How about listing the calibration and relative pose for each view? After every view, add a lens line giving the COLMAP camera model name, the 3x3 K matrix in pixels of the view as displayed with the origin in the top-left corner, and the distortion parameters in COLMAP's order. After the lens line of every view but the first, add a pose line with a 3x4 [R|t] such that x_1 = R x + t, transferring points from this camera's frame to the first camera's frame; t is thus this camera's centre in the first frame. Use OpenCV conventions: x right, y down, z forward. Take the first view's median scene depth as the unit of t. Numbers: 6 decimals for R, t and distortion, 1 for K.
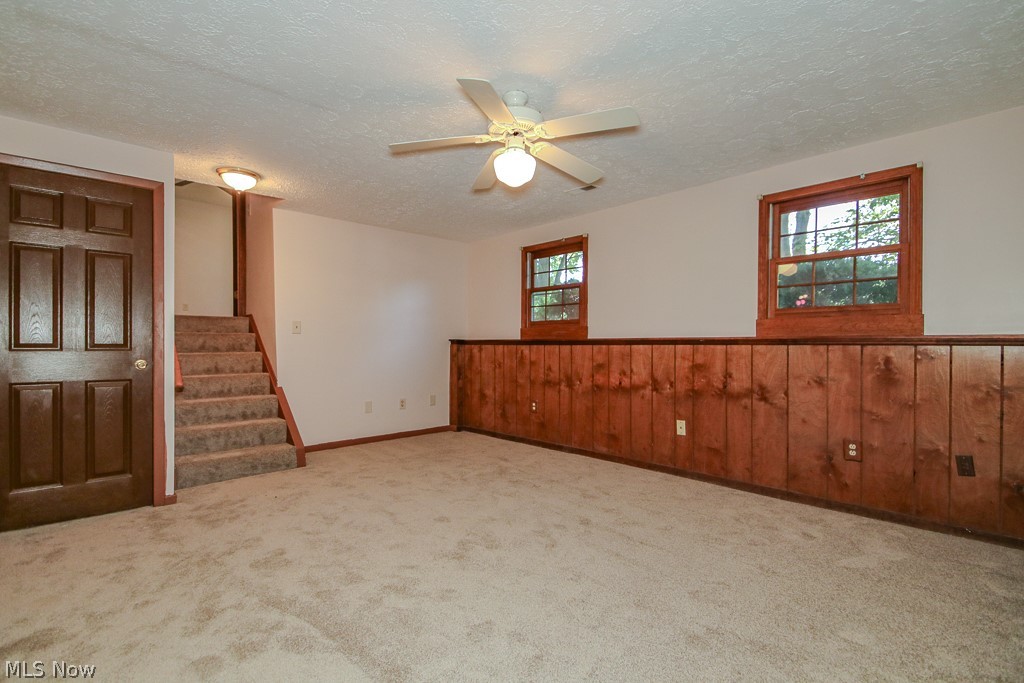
lens RADIAL K [[470.0, 0, 498.3], [0, 470.0, 348.9], [0, 0, 1]] dist [-0.034496, -0.000523]
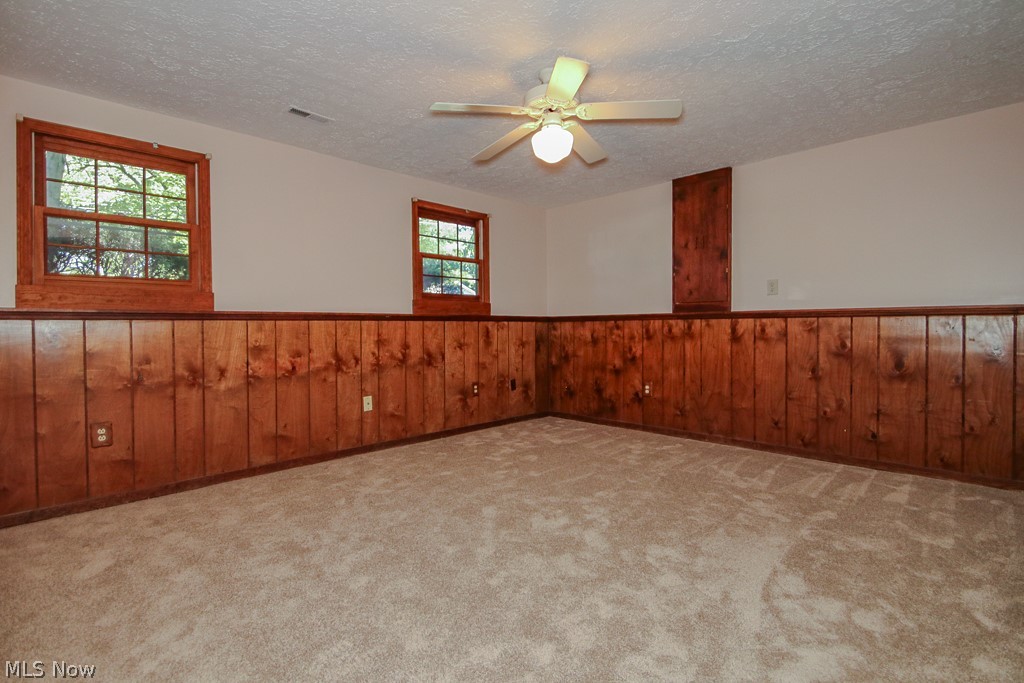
lens RADIAL K [[483.7, 0, 508.2], [0, 483.7, 332.0], [0, 0, 1]] dist [-0.003007, -0.001428]
pose [[-0.040353, -0.025274, 0.998866, -0.650993], [0.007200, 0.999647, 0.025585, -0.008621], [-0.999160, 0.008224, -0.040157, 0.740876]]
